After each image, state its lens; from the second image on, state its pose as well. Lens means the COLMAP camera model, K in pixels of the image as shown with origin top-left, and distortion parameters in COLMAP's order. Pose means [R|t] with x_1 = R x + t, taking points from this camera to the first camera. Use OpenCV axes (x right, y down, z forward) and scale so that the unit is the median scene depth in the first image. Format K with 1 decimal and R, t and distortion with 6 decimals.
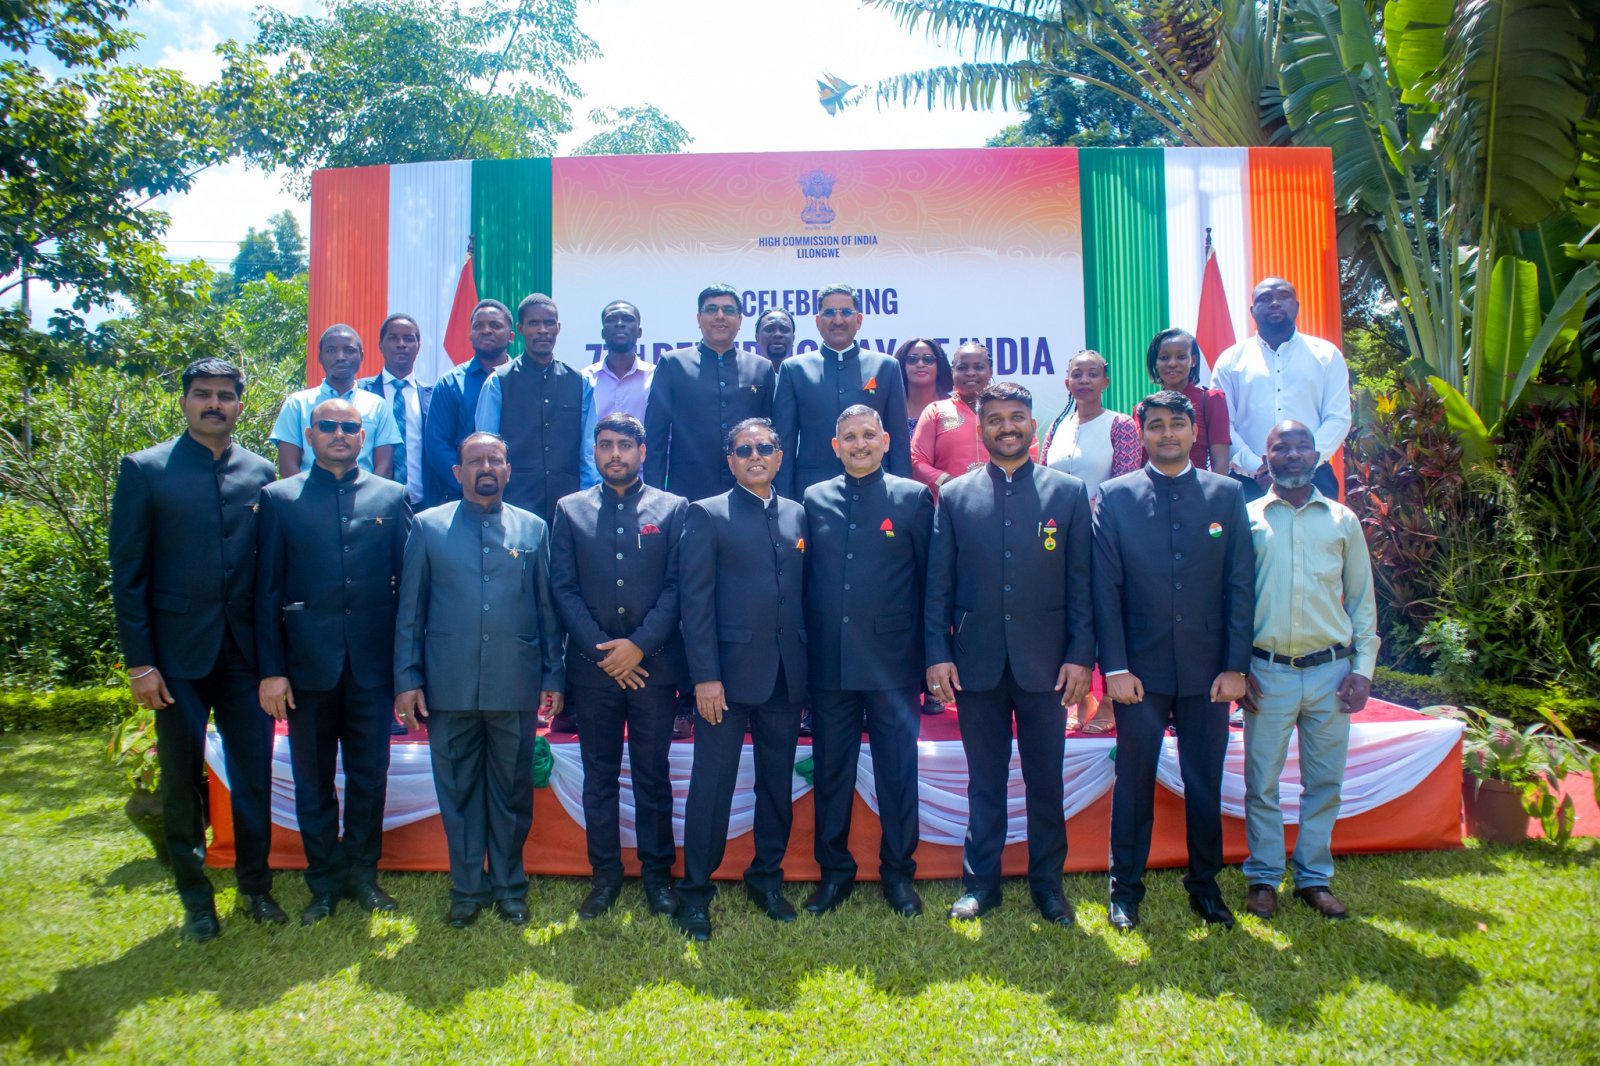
lens RADIAL K [[1215.3, 0, 800.0], [0, 1215.3, 533.0], [0, 0, 1]] dist [-0.122282, 0.098010]
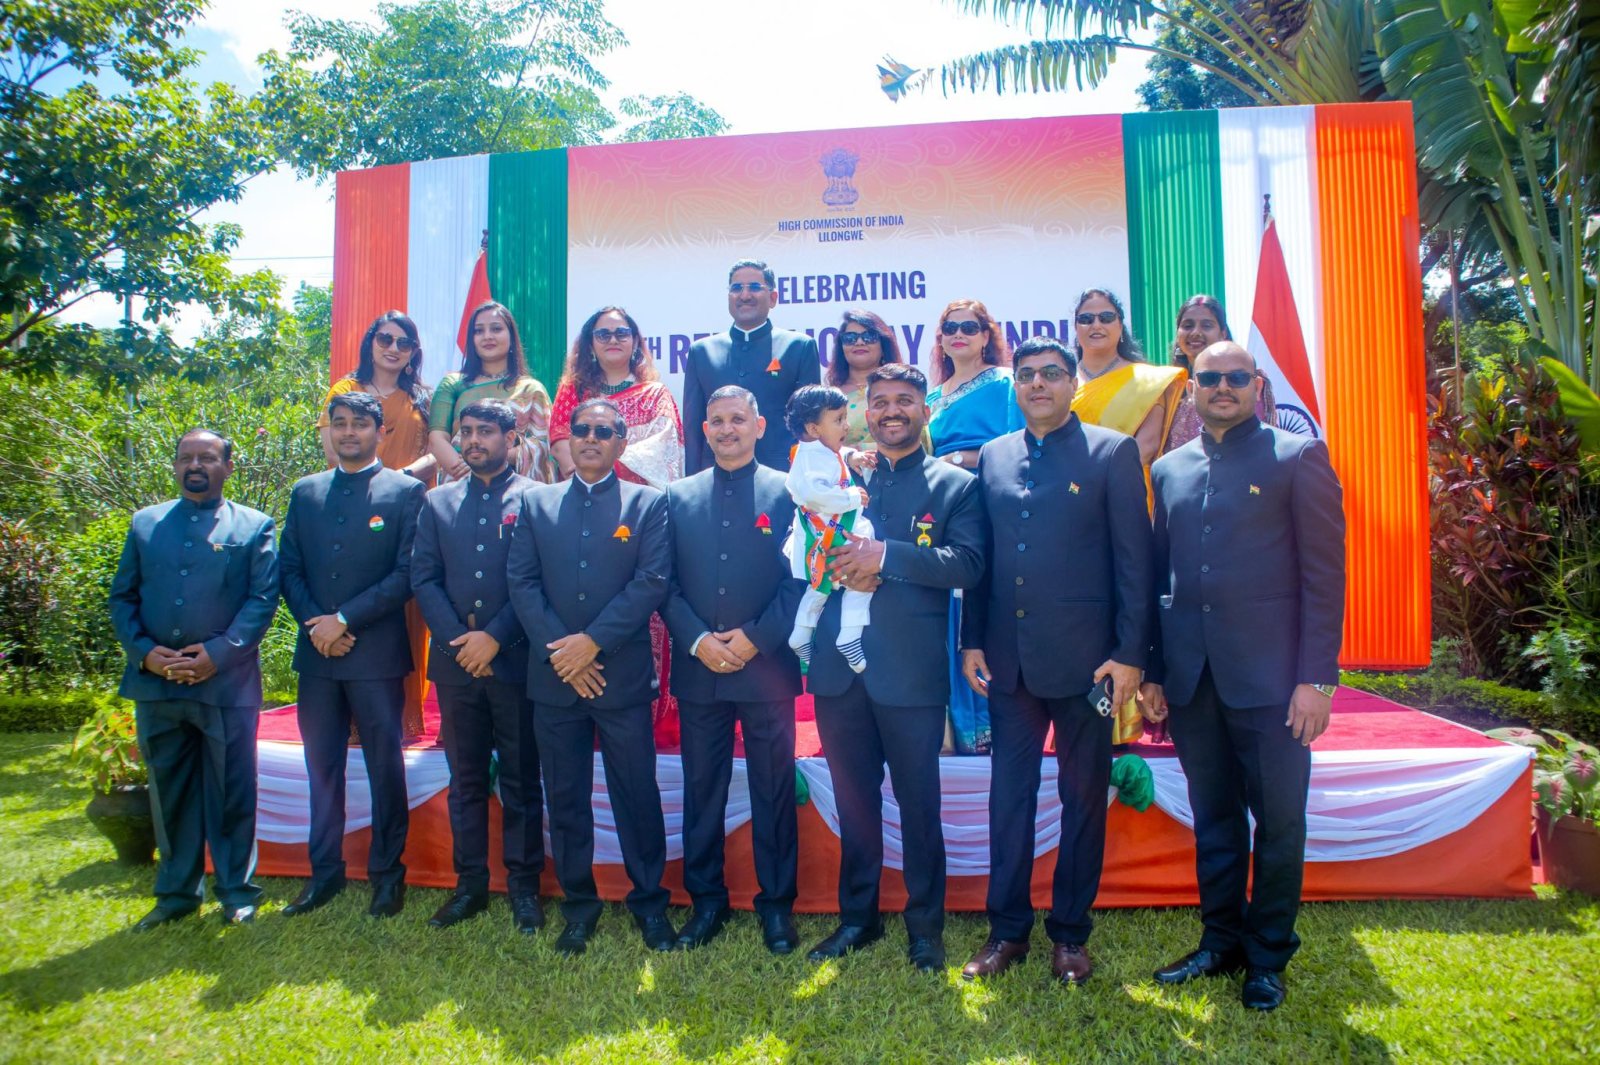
lens RADIAL K [[1204.8, 0, 800.0], [0, 1204.8, 532.5], [0, 0, 1]] dist [-0.142486, 0.116258]
pose [[0.992106, -0.003498, -0.125357, 0.091570], [0.002522, 0.999965, -0.007944, 0.006369], [0.125380, 0.007565, 0.992080, 0.067142]]
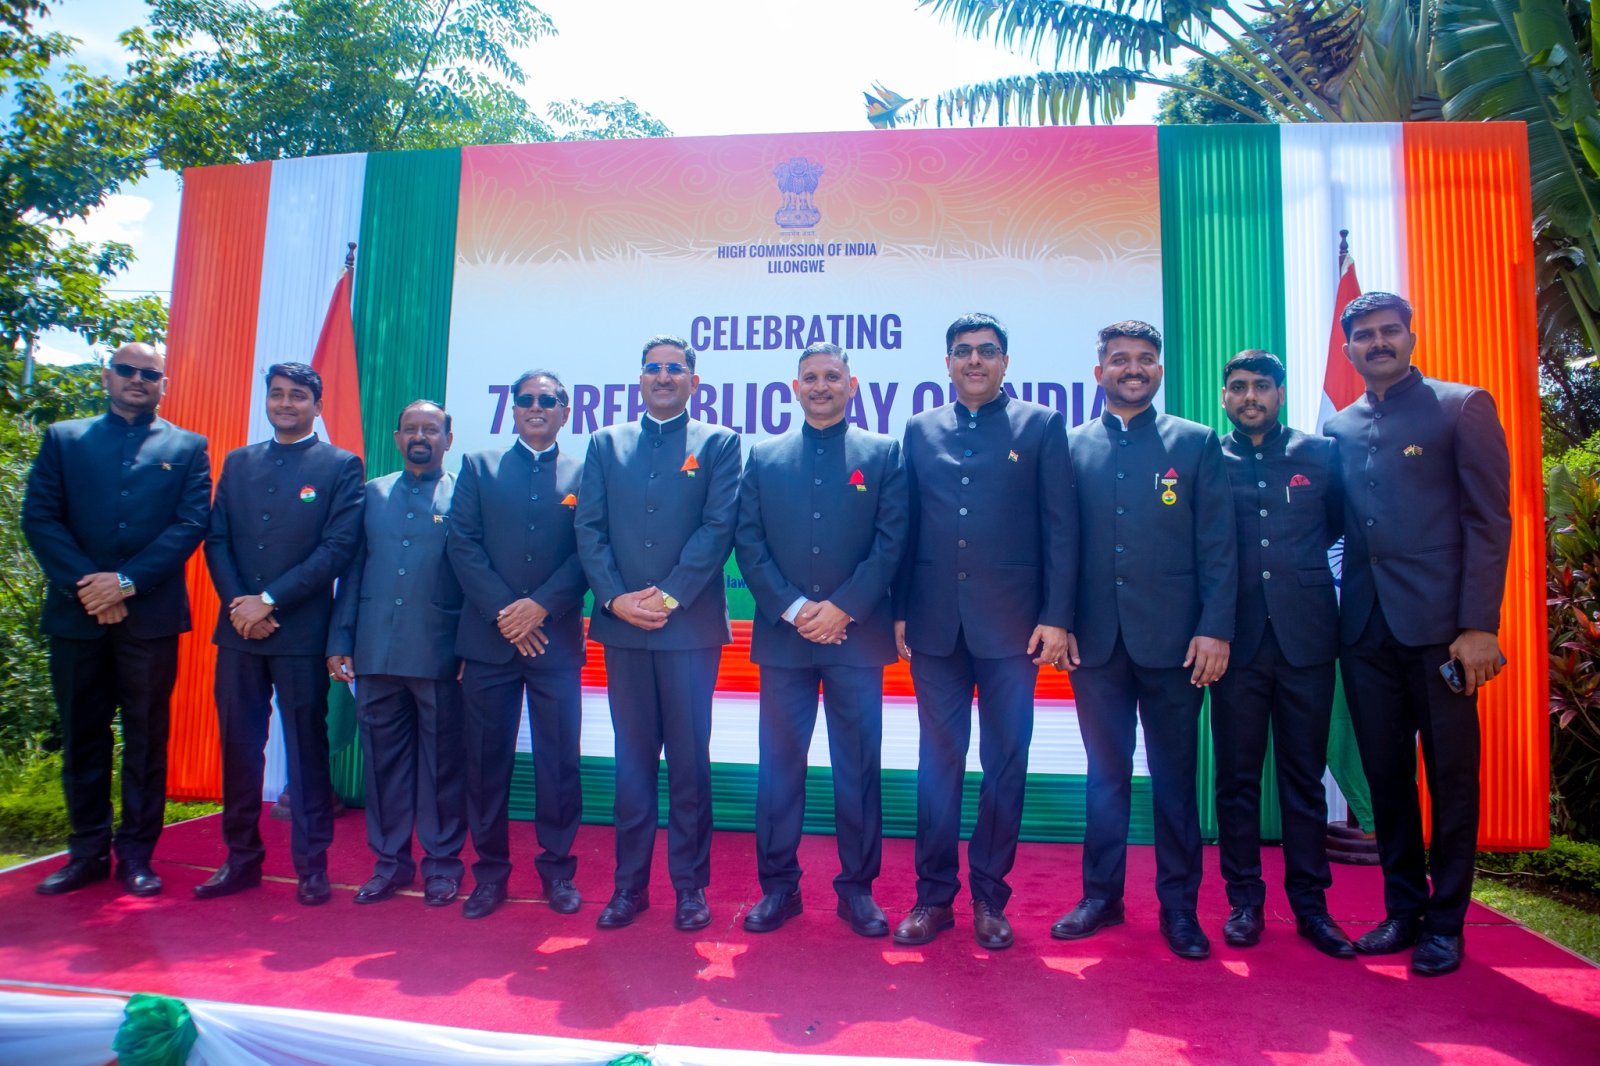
lens RADIAL K [[1158.6, 0, 800.0], [0, 1158.6, 533.0], [0, 0, 1]] dist [-0.145049, 0.111960]
pose [[0.992150, 0.027324, -0.122032, 0.099211], [-0.034541, 0.997752, -0.057425, -0.026347], [0.120188, 0.061189, 0.990864, 0.287169]]
